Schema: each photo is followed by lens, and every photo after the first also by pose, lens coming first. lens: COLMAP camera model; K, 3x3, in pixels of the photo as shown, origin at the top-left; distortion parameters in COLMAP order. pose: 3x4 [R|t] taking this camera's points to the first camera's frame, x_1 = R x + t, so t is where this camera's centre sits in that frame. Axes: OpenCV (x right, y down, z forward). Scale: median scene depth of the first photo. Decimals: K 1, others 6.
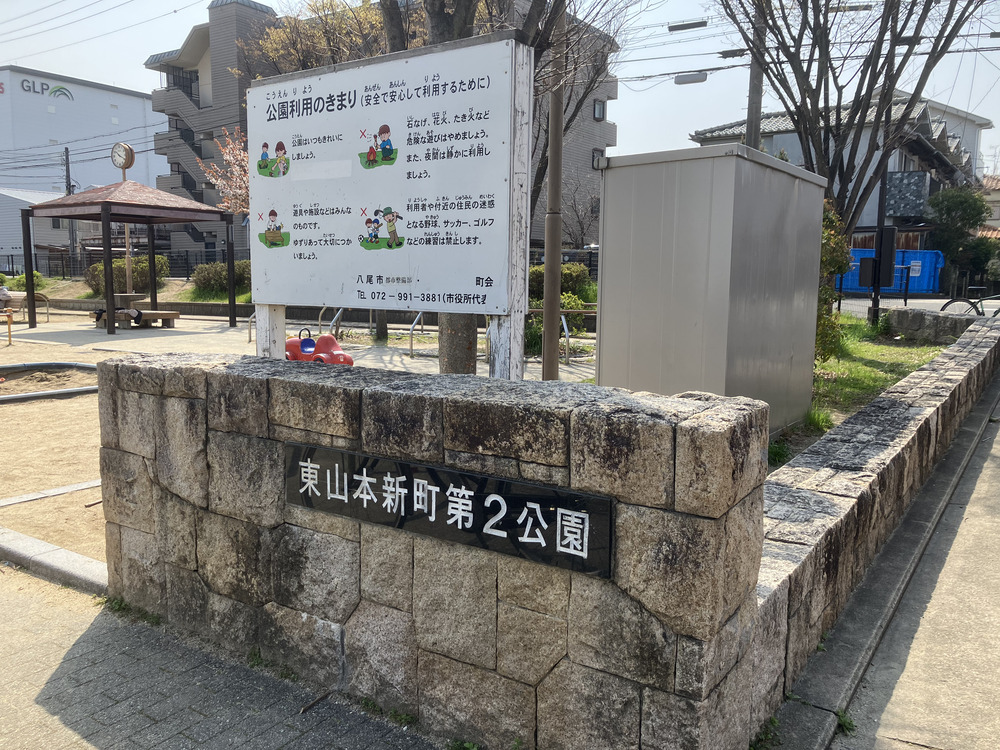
lens RADIAL K [[823.4, 0, 500.0], [0, 823.4, 375.0], [0, 0, 1]] dist [0.010187, -0.028354]
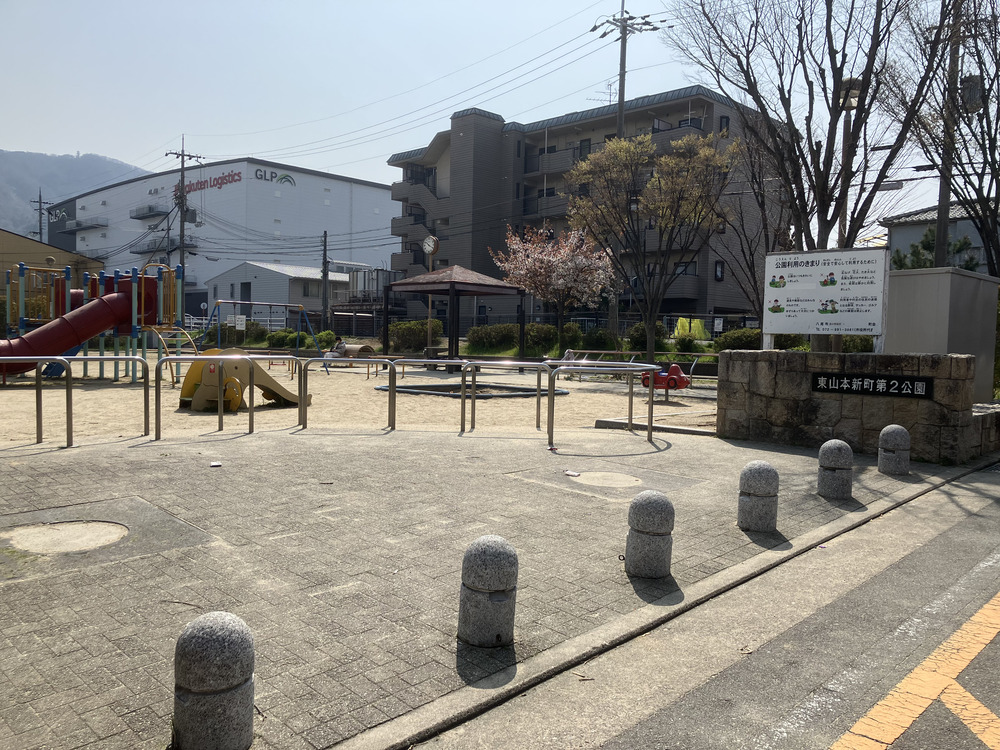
lens RADIAL K [[823.4, 0, 500.0], [0, 823.4, 375.0], [0, 0, 1]] dist [0.010187, -0.028354]
pose [[0.983227, 0.021961, -0.181057, -0.771403], [-0.036564, 0.996305, -0.077715, 0.340615], [0.178682, 0.083032, 0.980397, -2.100010]]
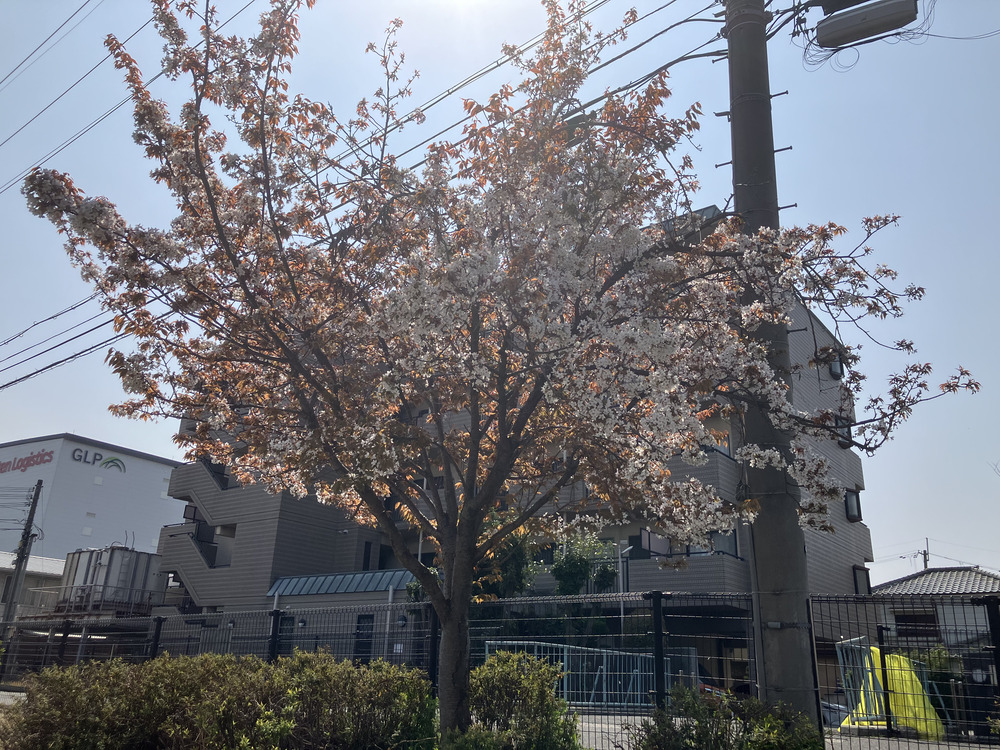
lens RADIAL K [[823.4, 0, 500.0], [0, 823.4, 375.0], [0, 0, 1]] dist [0.010187, -0.028354]
pose [[0.997615, 0.000899, -0.069020, -1.624632], [-0.032816, 0.885868, -0.462775, -0.825251], [0.060727, 0.463936, 0.883785, 6.258470]]
